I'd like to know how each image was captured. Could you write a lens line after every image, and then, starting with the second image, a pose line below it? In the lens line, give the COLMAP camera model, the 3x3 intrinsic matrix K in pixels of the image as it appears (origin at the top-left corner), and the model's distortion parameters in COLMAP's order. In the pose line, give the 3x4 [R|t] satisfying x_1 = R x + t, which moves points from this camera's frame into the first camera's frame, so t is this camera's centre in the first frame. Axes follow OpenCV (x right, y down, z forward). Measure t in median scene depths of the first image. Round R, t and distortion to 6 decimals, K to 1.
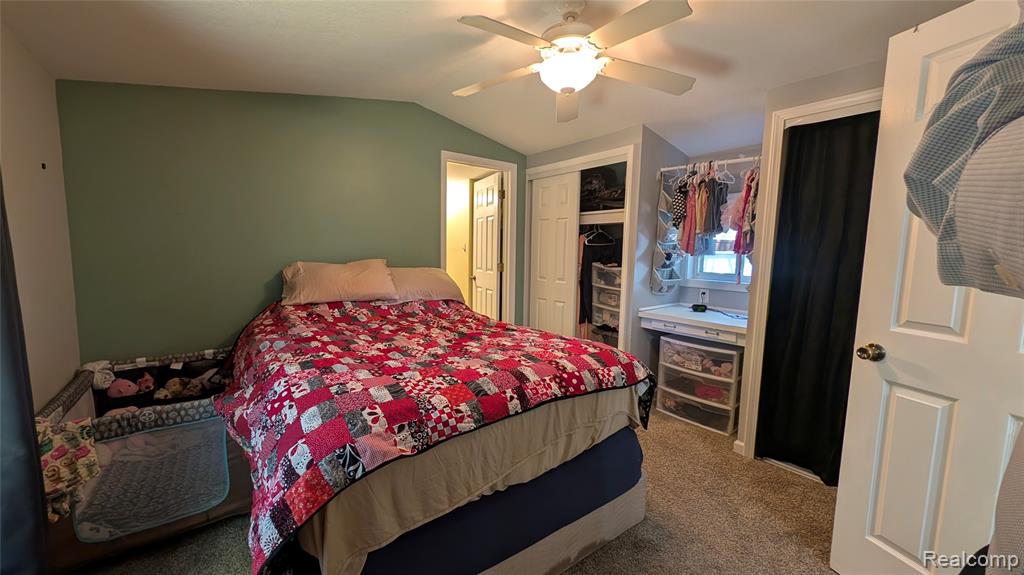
lens RADIAL K [[382.5, 0, 507.8], [0, 382.5, 287.8], [0, 0, 1]] dist [0.003447, -0.000696]
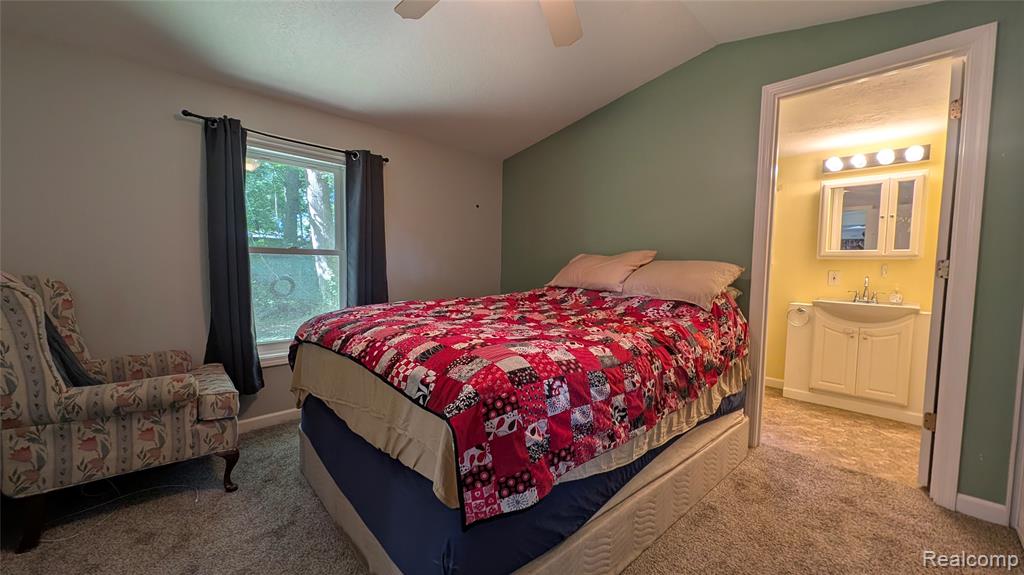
lens RADIAL K [[382.5, 0, 507.8], [0, 382.5, 287.8], [0, 0, 1]] dist [0.003447, -0.000696]
pose [[0.104491, 0.044553, -0.993527, 0.821899], [-0.117820, 0.992516, 0.032116, 0.031349], [0.987522, 0.113701, 0.108958, 0.934632]]
